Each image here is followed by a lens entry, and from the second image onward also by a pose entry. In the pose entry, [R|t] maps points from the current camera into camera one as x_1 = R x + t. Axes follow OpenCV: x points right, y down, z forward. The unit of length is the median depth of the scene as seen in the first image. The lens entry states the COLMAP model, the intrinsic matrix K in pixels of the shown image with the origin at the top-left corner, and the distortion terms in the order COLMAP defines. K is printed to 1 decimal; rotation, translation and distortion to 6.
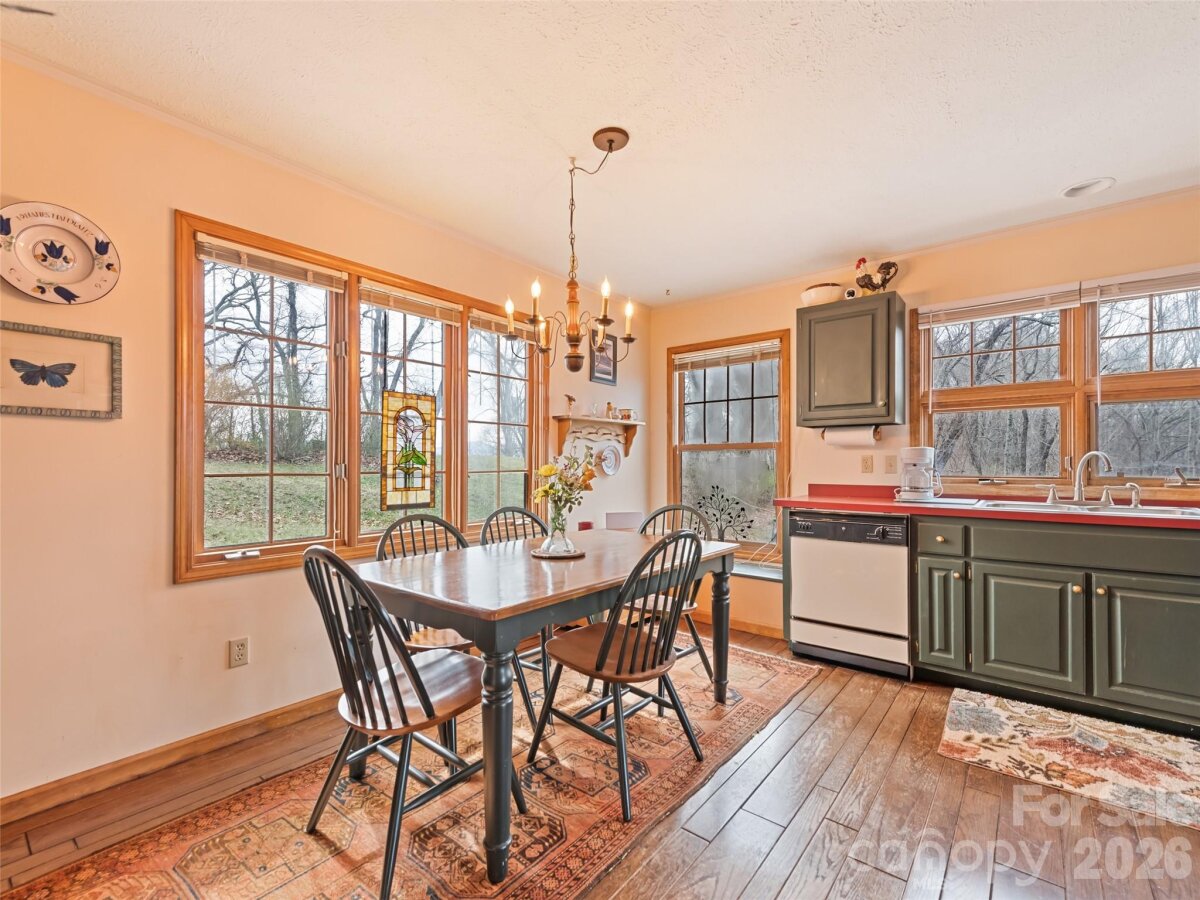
lens RADIAL K [[535.1, 0, 597.1], [0, 535.1, 464.9], [0, 0, 1]] dist [0.000730, 0.000052]
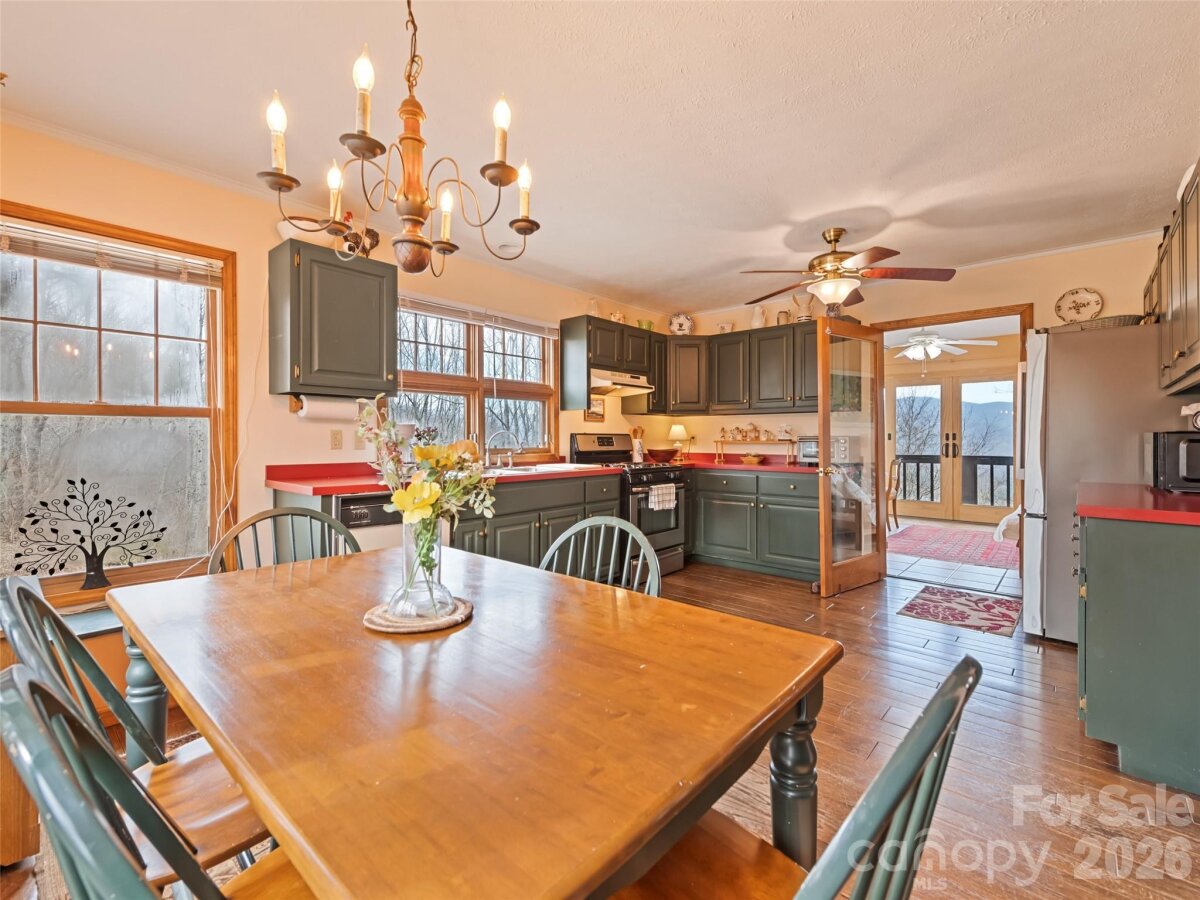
lens RADIAL K [[526.3, 0, 600.0], [0, 526.3, 450.0], [0, 0, 1]] dist [0.000382, 0.000045]
pose [[0.036551, -0.025100, 0.999017, -0.388796], [-0.002118, 0.999680, 0.025194, -0.008389], [-0.999330, -0.003037, 0.036486, 0.556410]]
